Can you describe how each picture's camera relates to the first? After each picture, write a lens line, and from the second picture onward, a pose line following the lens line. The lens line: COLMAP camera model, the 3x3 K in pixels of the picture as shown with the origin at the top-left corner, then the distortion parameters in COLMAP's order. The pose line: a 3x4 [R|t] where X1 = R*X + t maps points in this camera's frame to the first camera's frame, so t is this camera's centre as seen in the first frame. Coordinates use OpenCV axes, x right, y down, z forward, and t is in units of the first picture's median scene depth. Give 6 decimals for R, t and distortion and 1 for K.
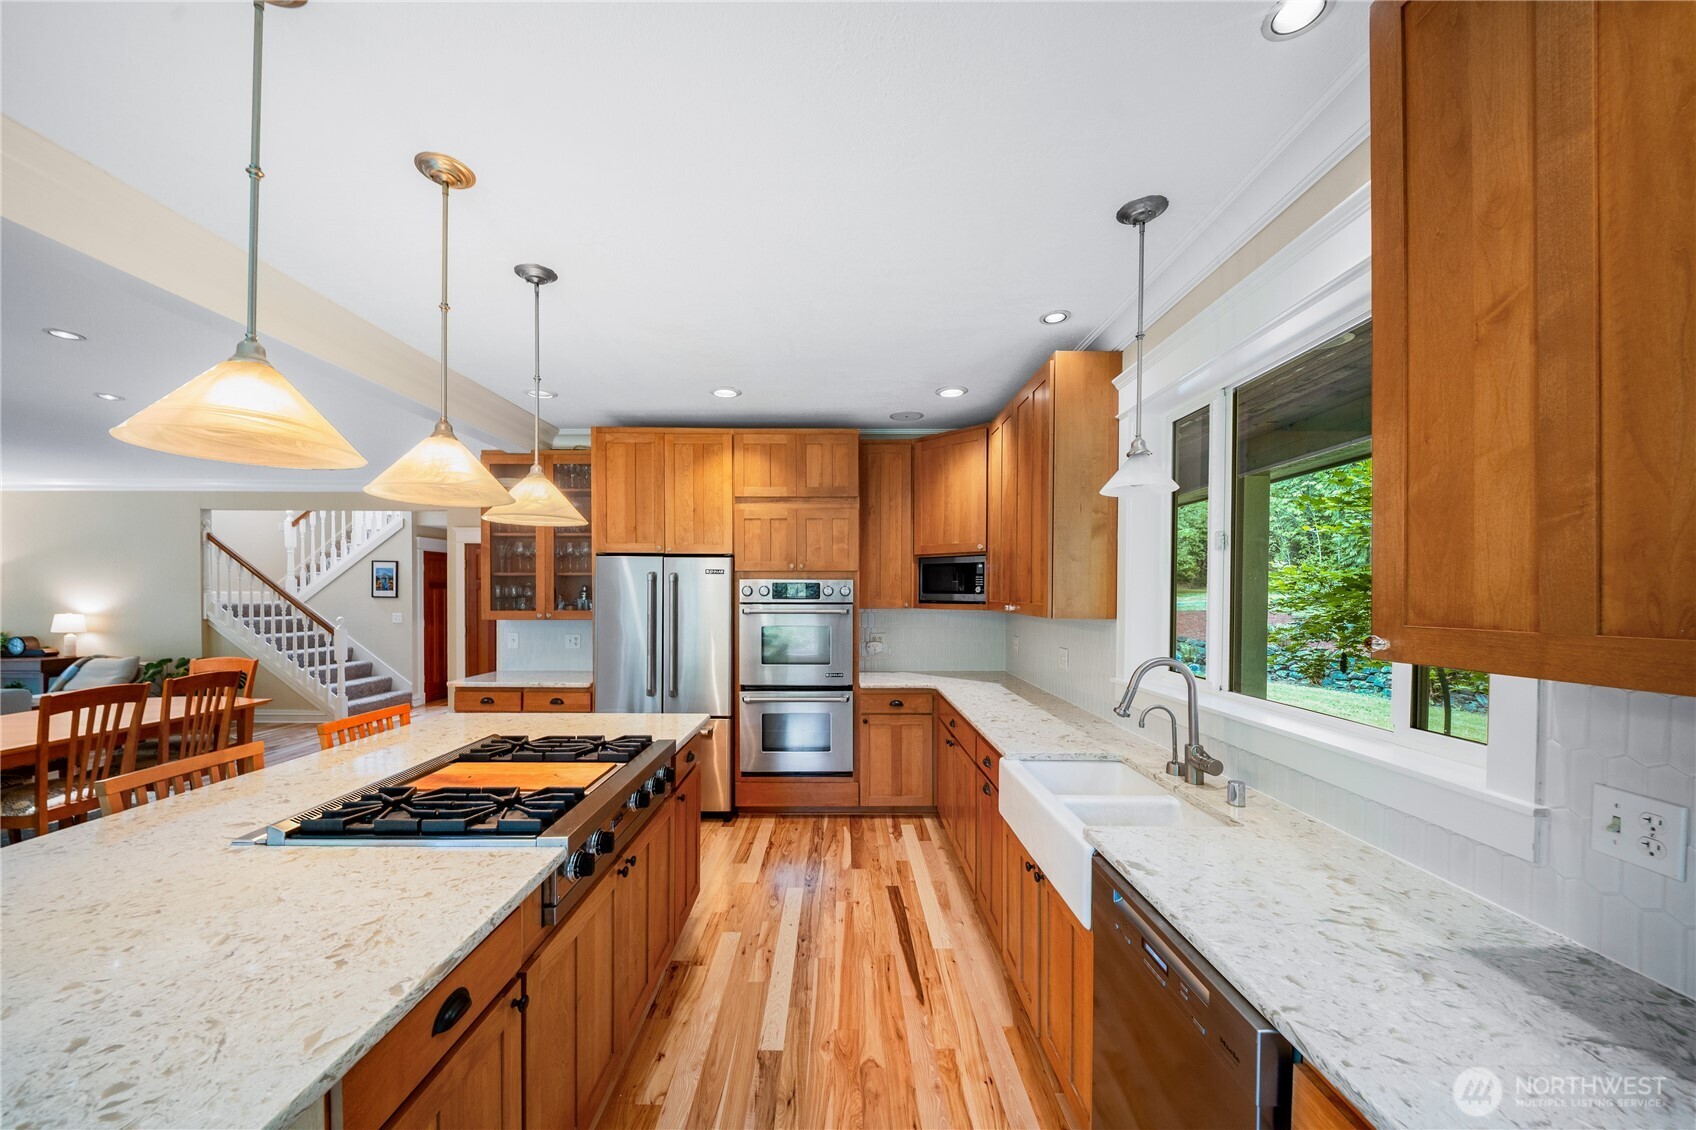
lens RADIAL K [[607.8, 0, 845.4], [0, 607.8, 593.7], [0, 0, 1]] dist [-0.004461, -0.001597]
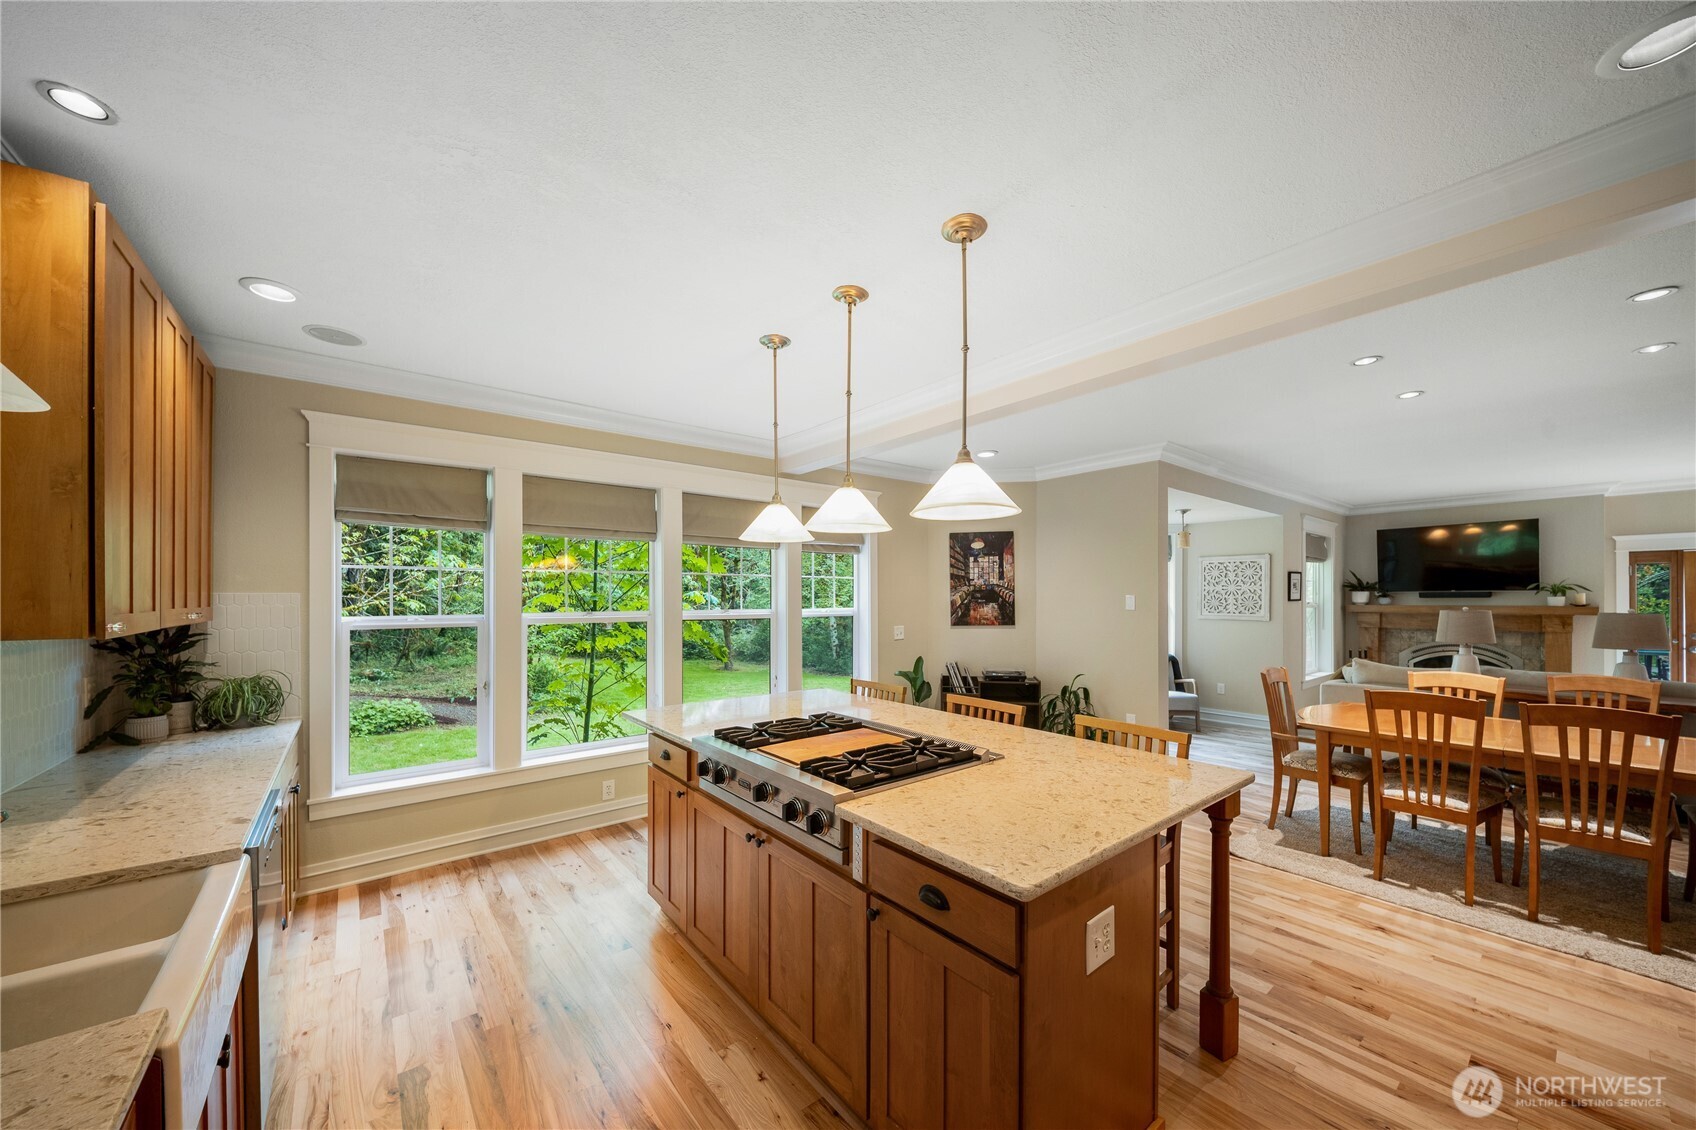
lens RADIAL K [[607.8, 0, 847.2], [0, 607.8, 593.4], [0, 0, 1]] dist [-0.004461, -0.001597]
pose [[-0.787760, -0.007259, -0.615939, 0.053013], [-0.002603, 0.999961, -0.008455, 0.000437], [0.615976, -0.005058, -0.787748, 0.523154]]
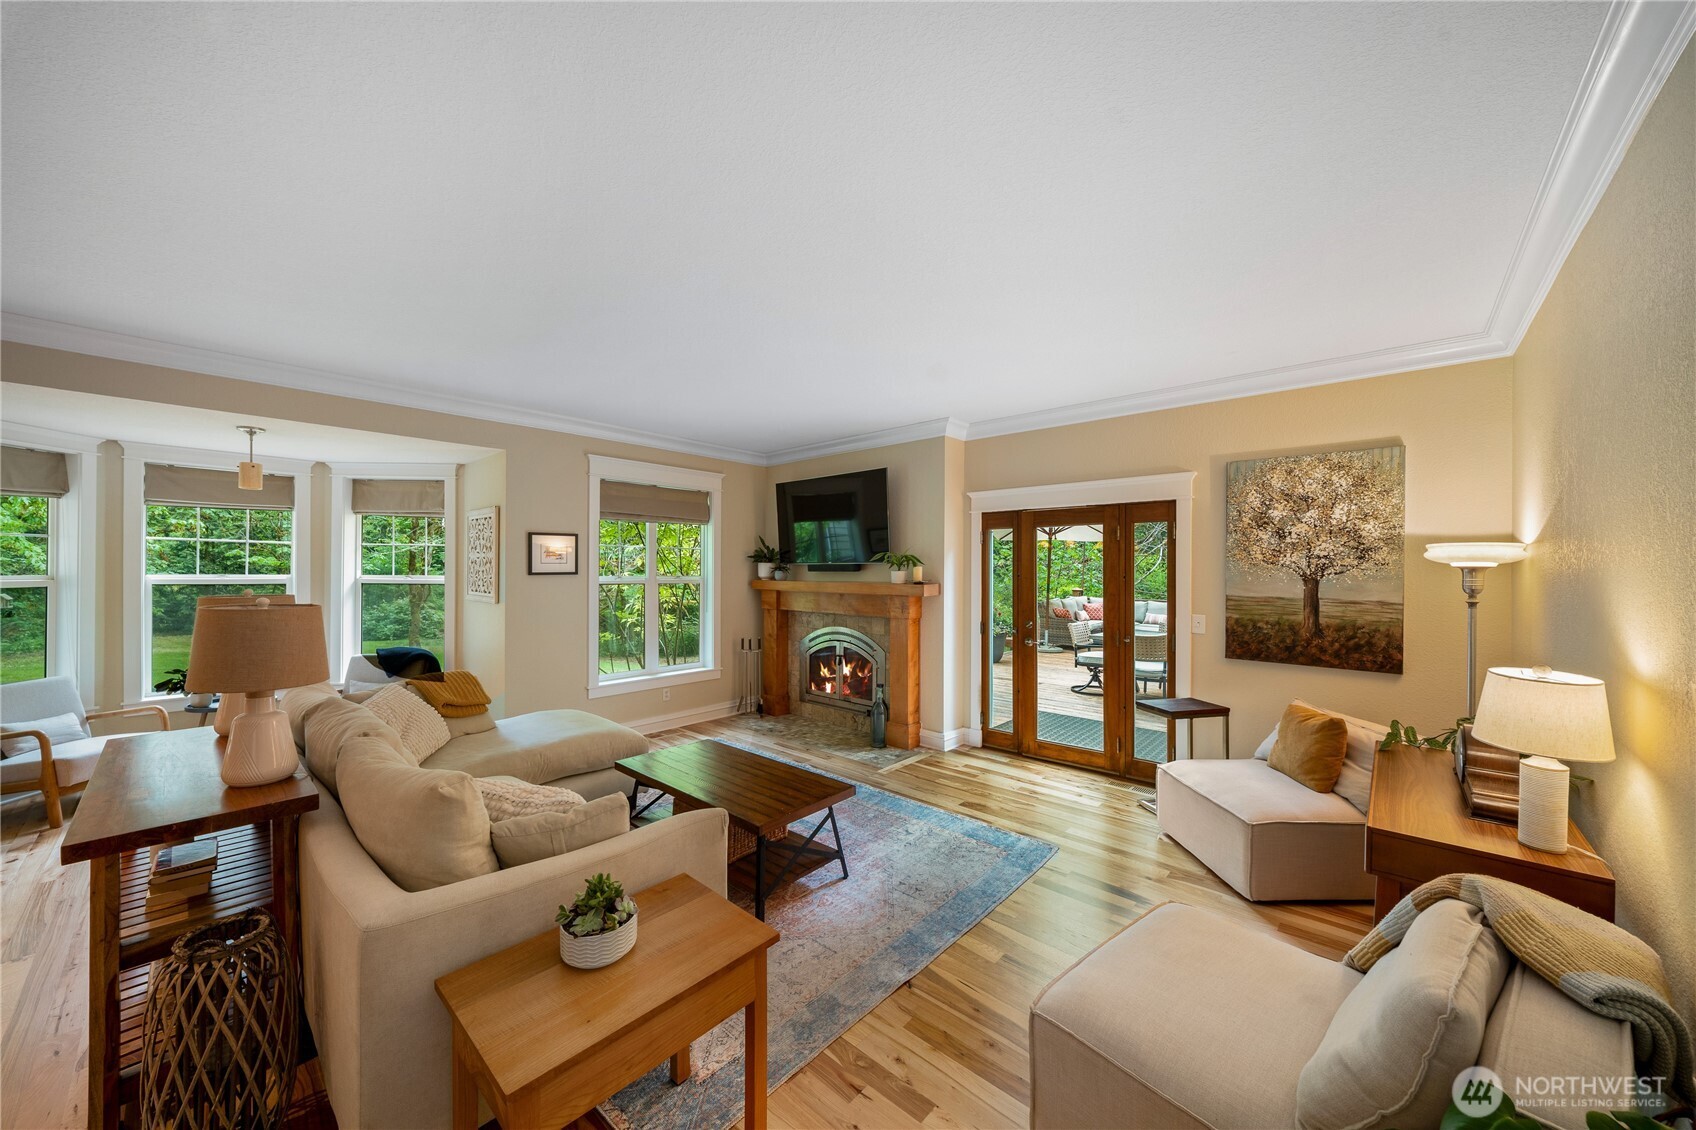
lens RADIAL K [[607.8, 0, 839.7], [0, 607.8, 565.4], [0, 0, 1]] dist [-0.004461, -0.001597]
pose [[-0.680247, -0.011796, -0.732888, -0.874393], [-0.007330, 0.999930, -0.009291, -0.004347], [0.732946, -0.000948, -0.680286, 0.914563]]
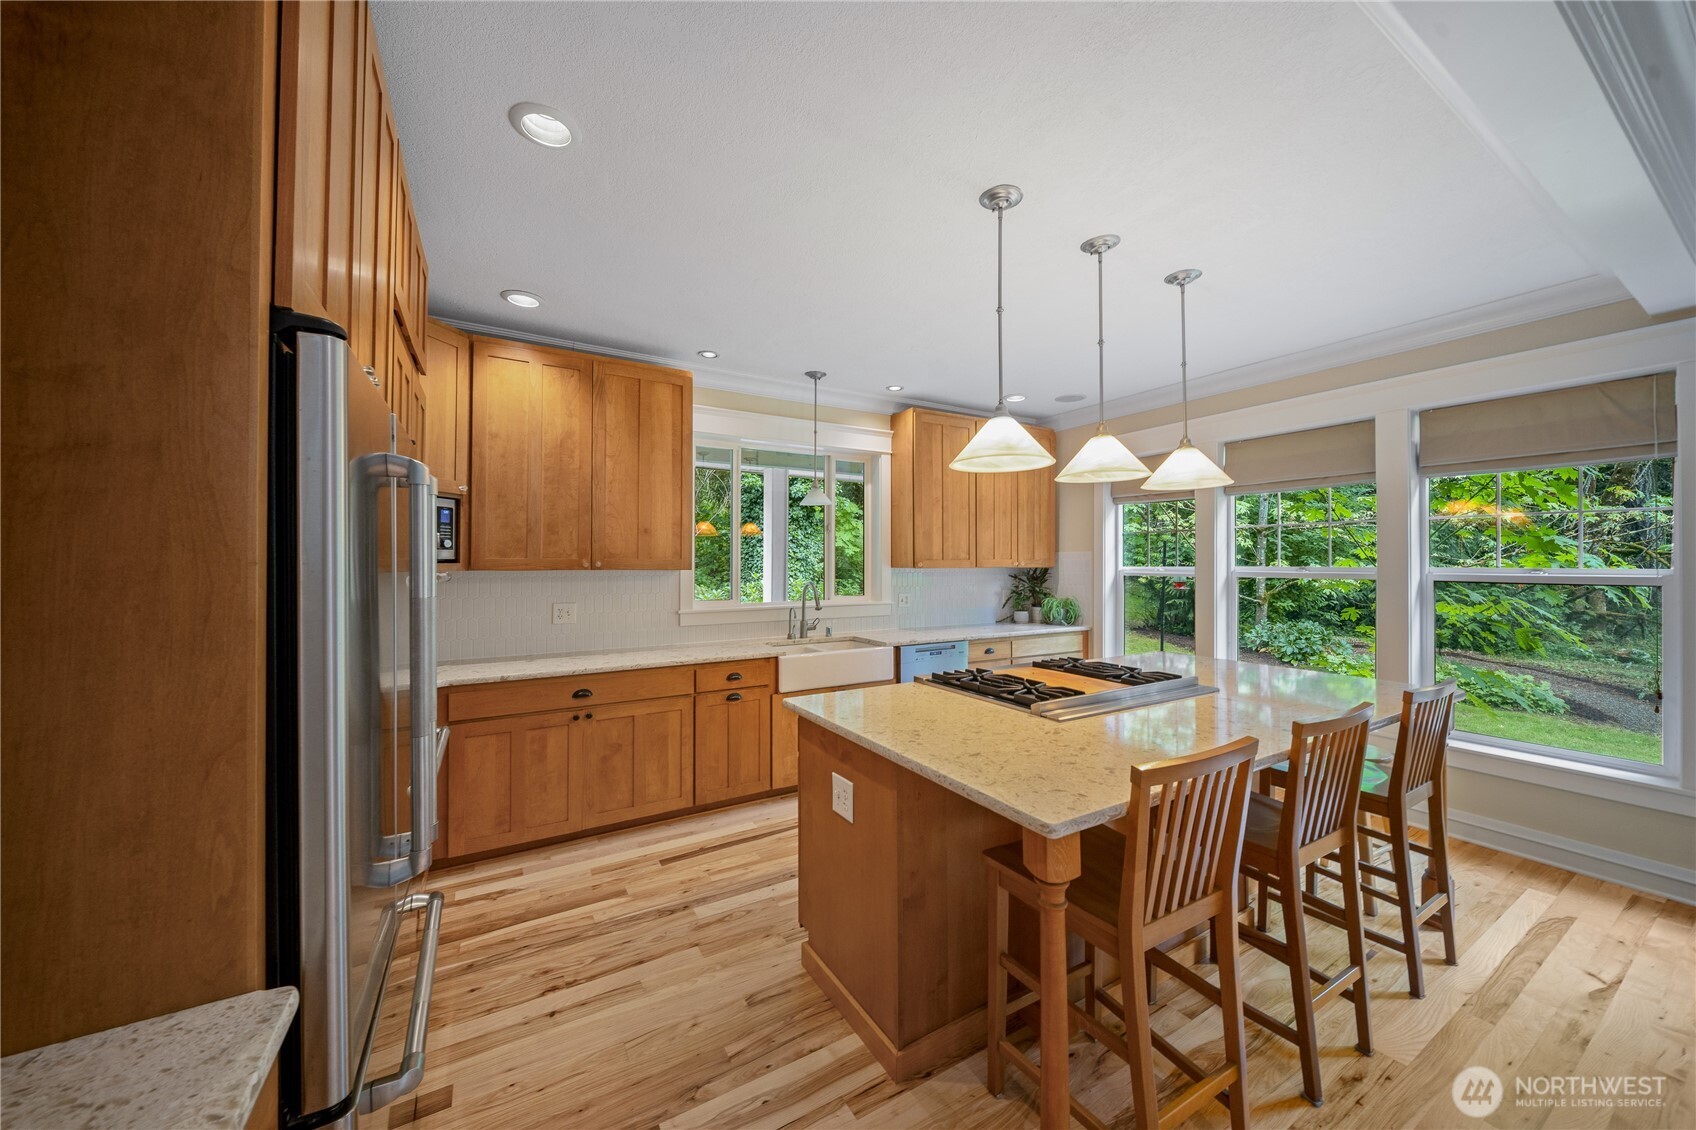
lens RADIAL K [[607.8, 0, 844.7], [0, 607.8, 544.1], [0, 0, 1]] dist [-0.004461, -0.001597]
pose [[-0.496555, 0.024643, 0.867655, -0.397506], [0.001312, 0.999617, -0.027640, 0.008735], [-0.868004, -0.012586, -0.496397, 0.553360]]
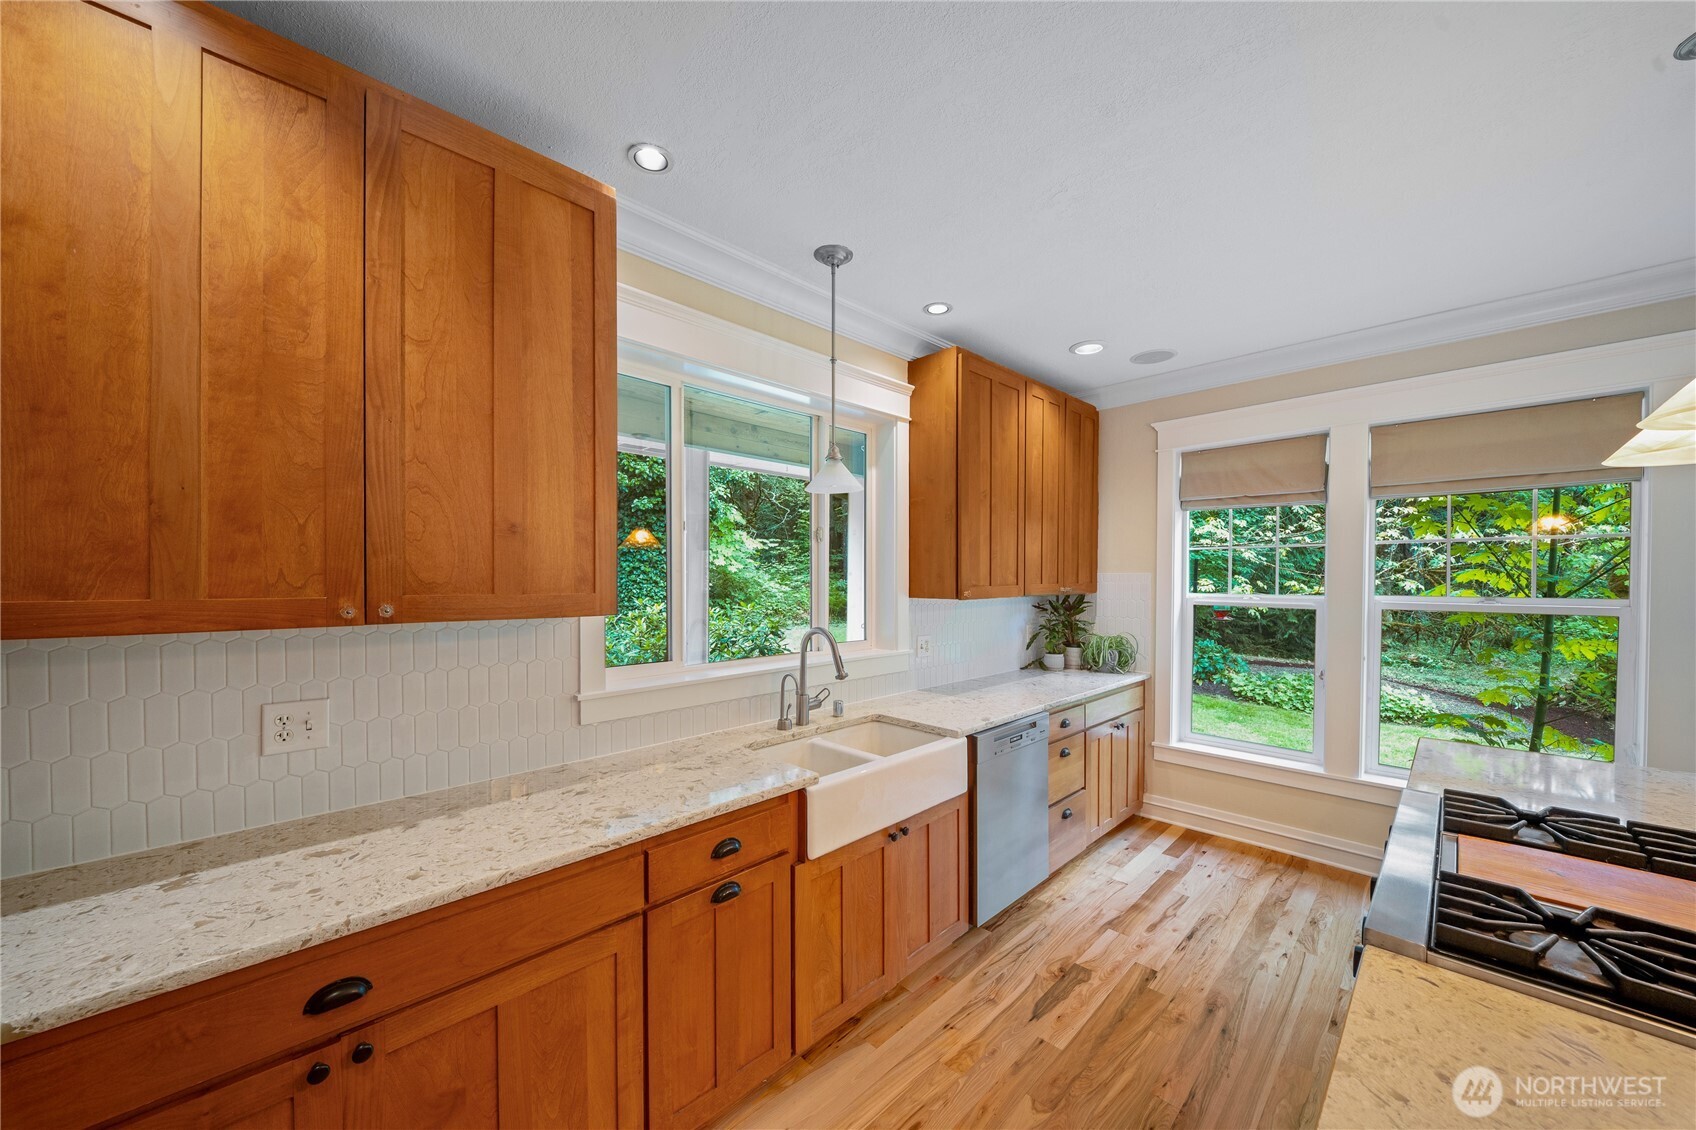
lens RADIAL K [[607.8, 0, 836.1], [0, 607.8, 579.1], [0, 0, 1]] dist [-0.004461, -0.001597]
pose [[-0.684460, -0.008829, 0.728997, -0.110227], [-0.003132, 0.999953, 0.009170, -0.000882], [-0.729044, 0.003994, -0.684455, 0.509945]]
